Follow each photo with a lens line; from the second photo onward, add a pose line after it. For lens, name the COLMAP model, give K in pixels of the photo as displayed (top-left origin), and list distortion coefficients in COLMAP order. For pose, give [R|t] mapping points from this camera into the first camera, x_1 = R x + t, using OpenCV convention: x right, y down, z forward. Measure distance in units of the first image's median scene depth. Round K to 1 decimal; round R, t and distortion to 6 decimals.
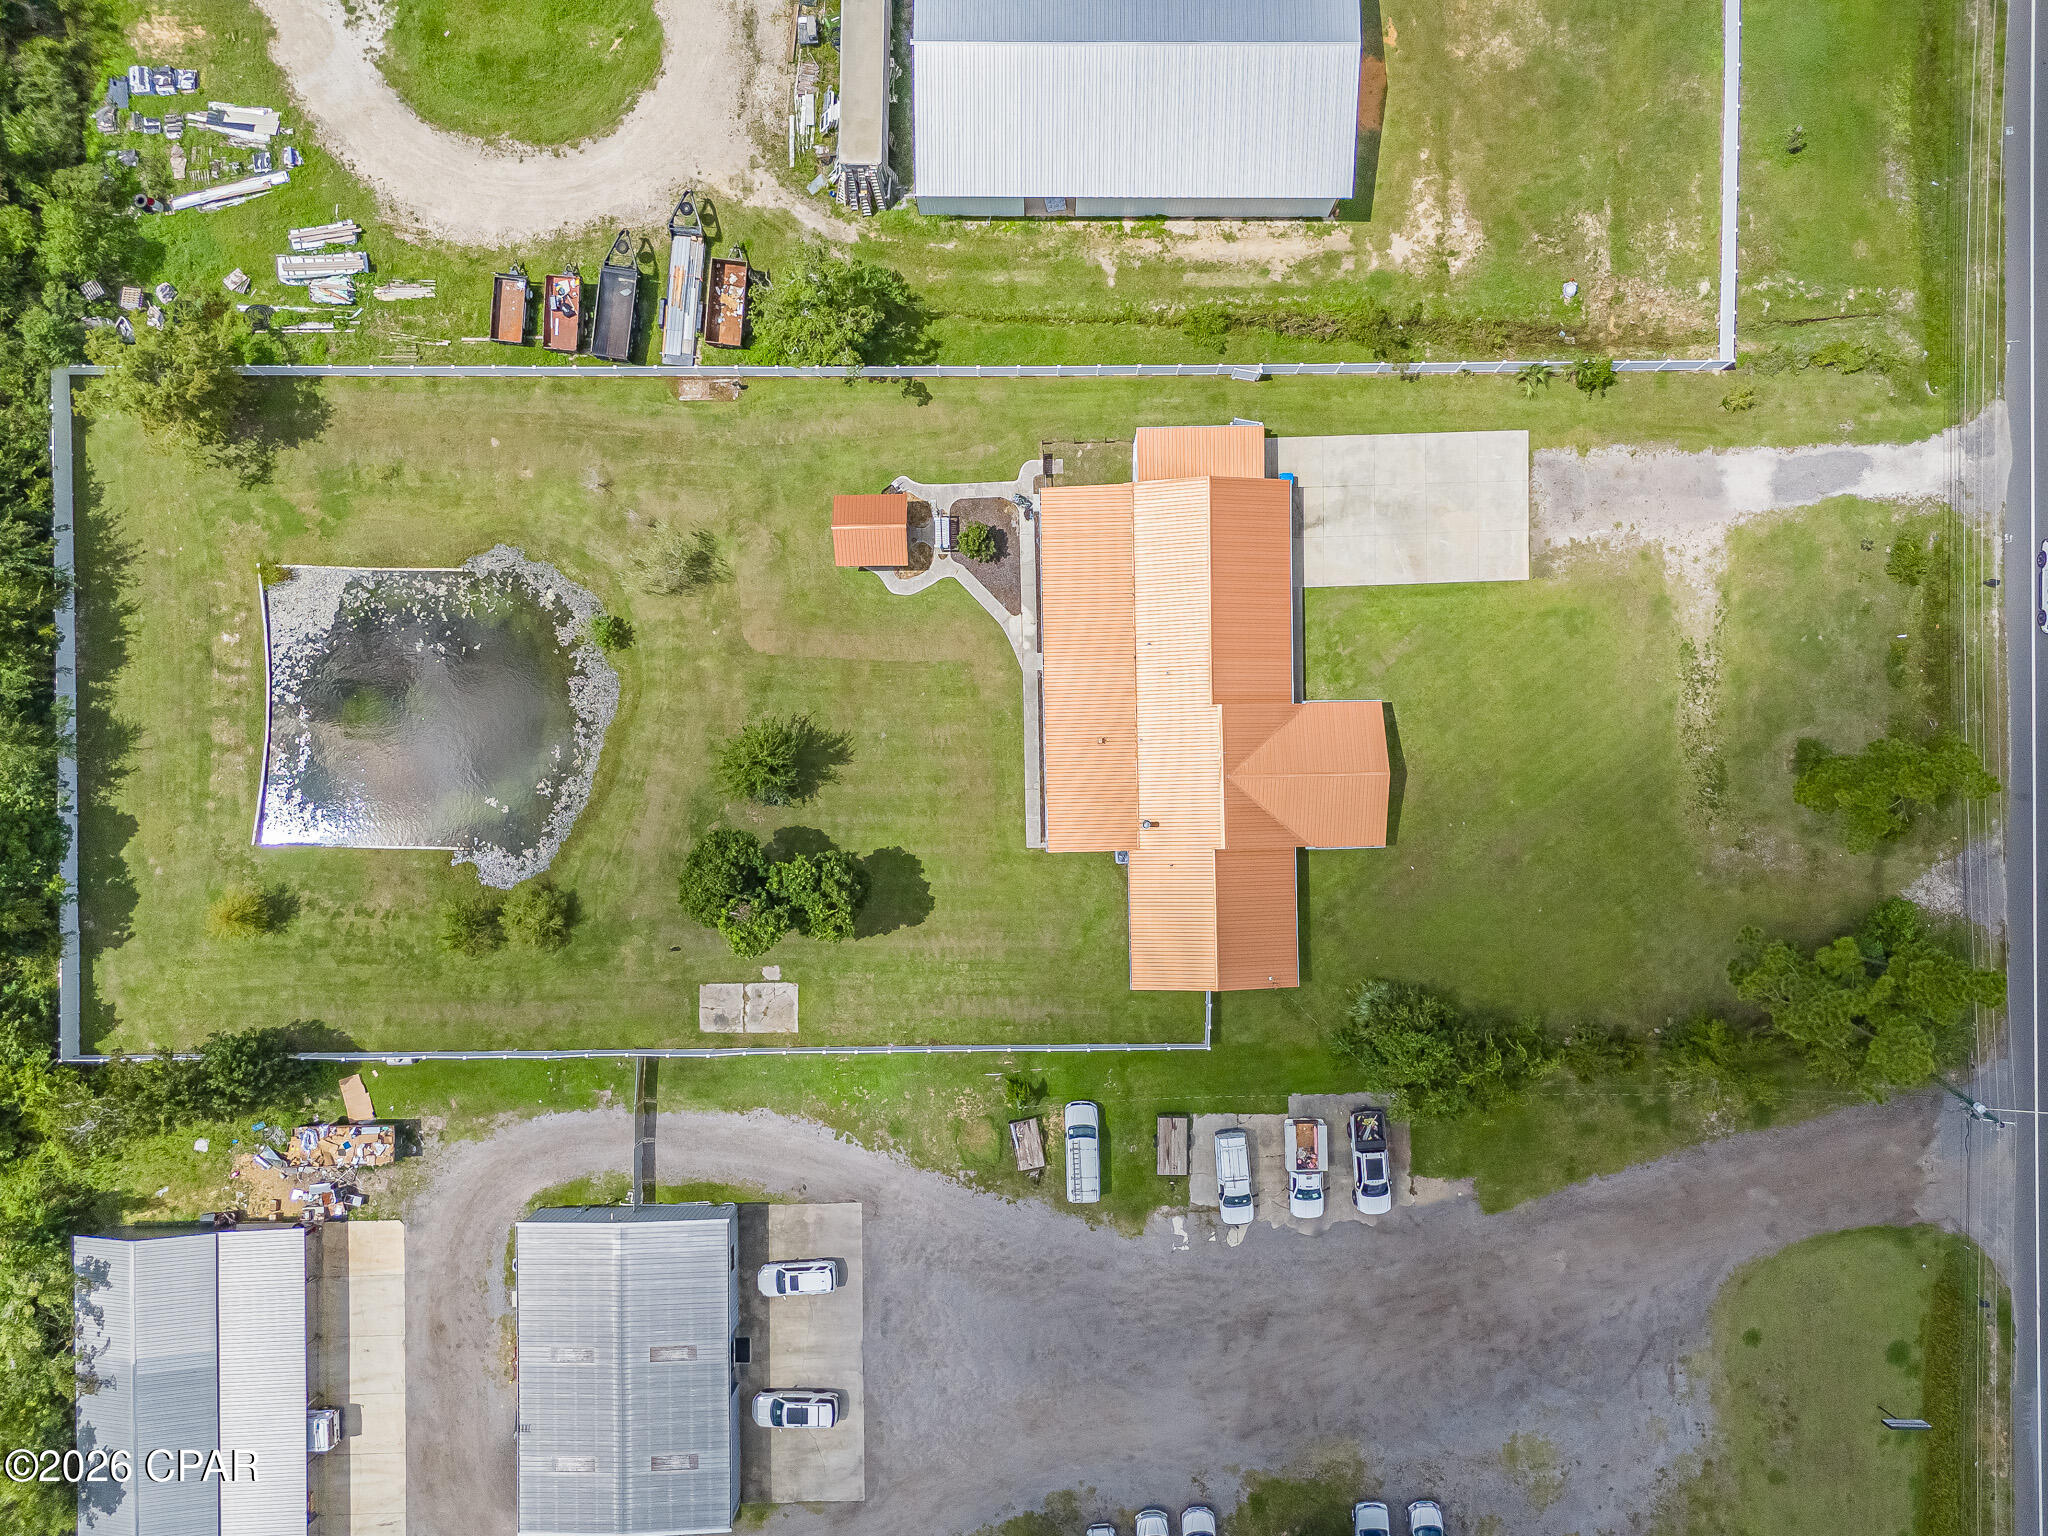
lens RADIAL K [[1508.7, 0, 1022.2], [0, 1508.7, 764.8], [0, 0, 1]] dist [0.057918, -0.040880]
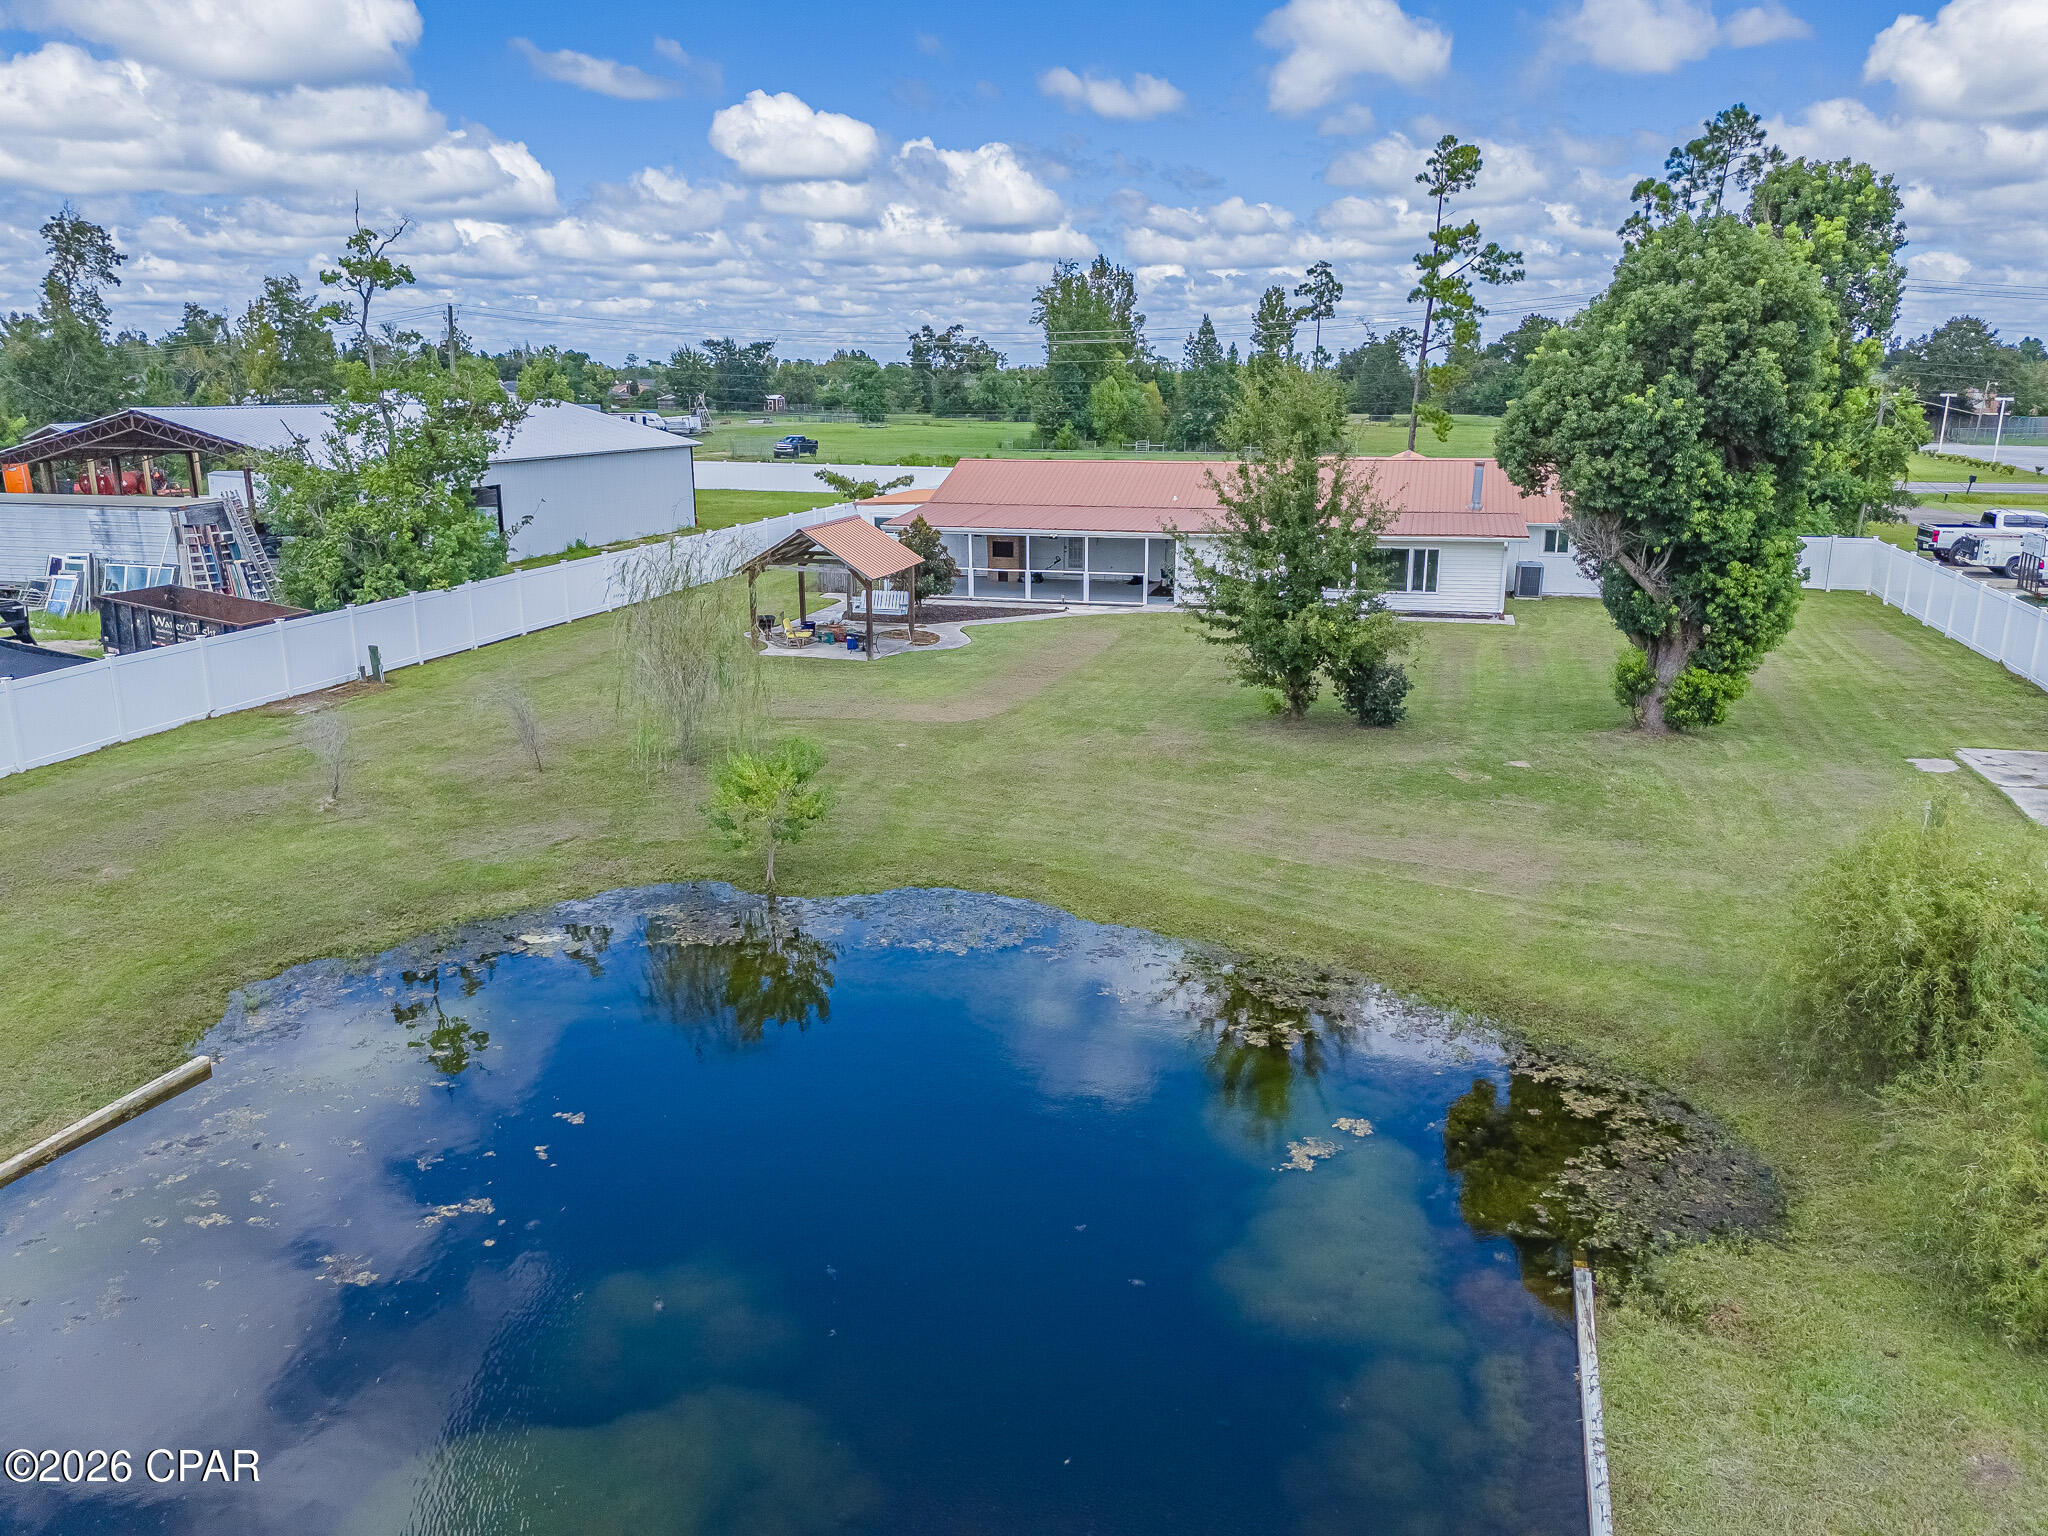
lens RADIAL K [[1508.7, 0, 1026.0], [0, 1508.7, 771.1], [0, 0, 1]] dist [0.057918, -0.040880]
pose [[0.281147, -0.255896, 0.924918, -0.531180], [0.959535, 0.059130, -0.275310, 0.039444], [0.015760, 0.964894, 0.262165, 0.910459]]
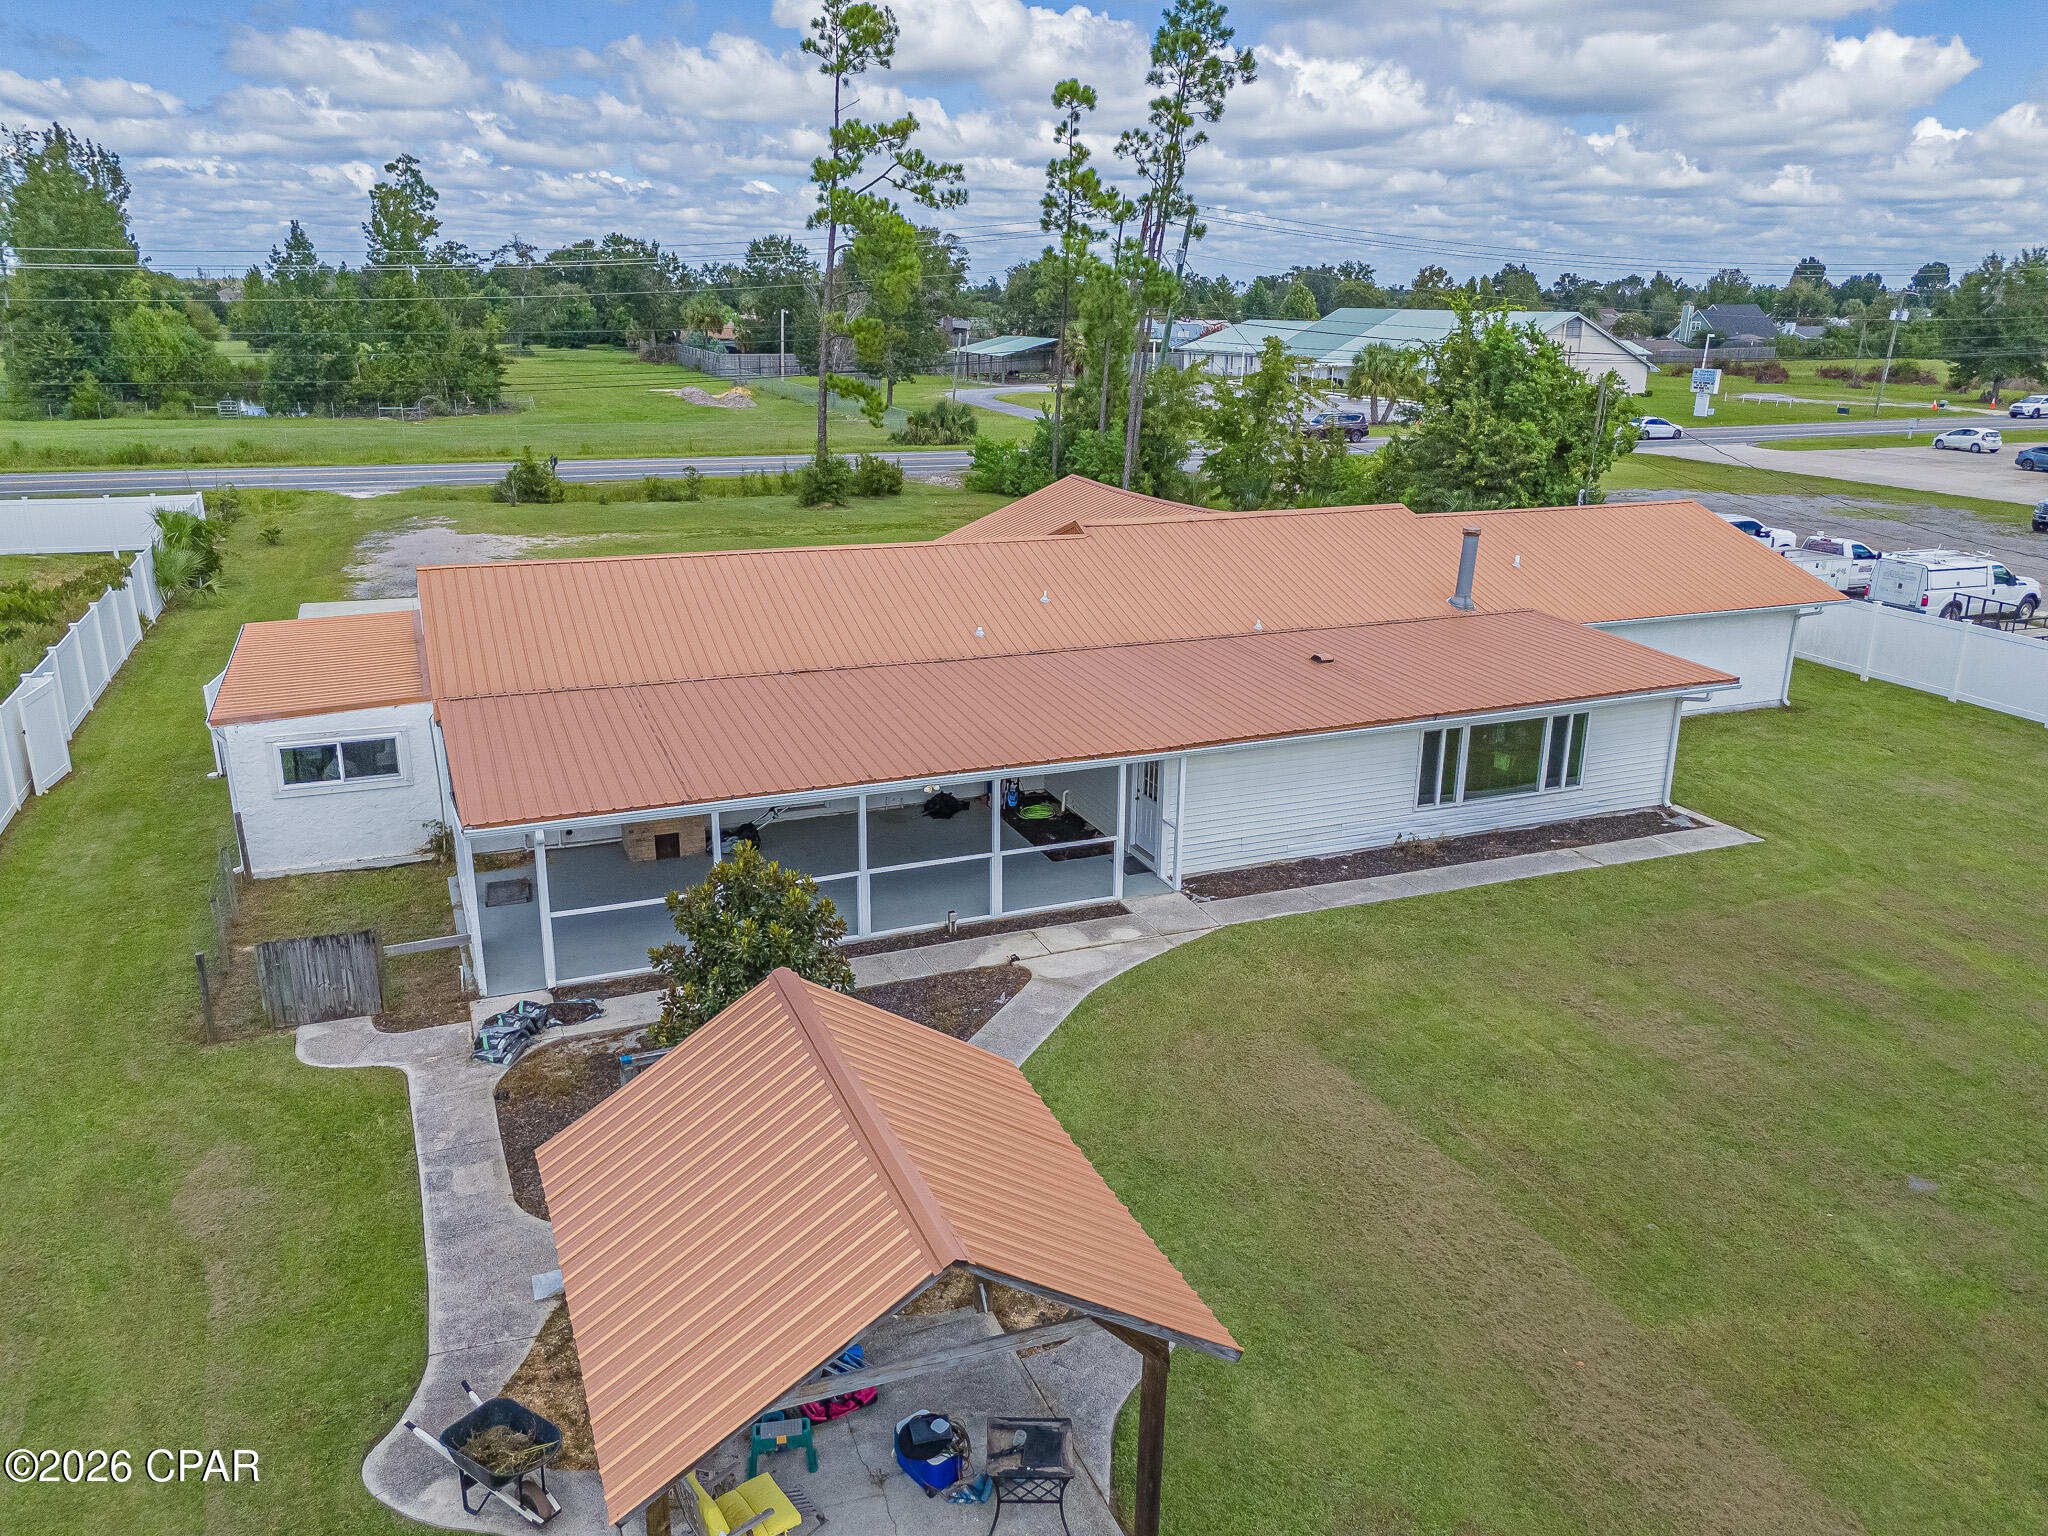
lens RADIAL K [[1508.7, 0, 1022.3], [0, 1508.7, 761.7], [0, 0, 1]] dist [0.057918, -0.040880]
pose [[-0.358526, -0.289613, 0.887459, -0.200114], [0.933514, -0.107879, 0.341927, -0.175558], [-0.003288, 0.951045, 0.309035, 0.897003]]
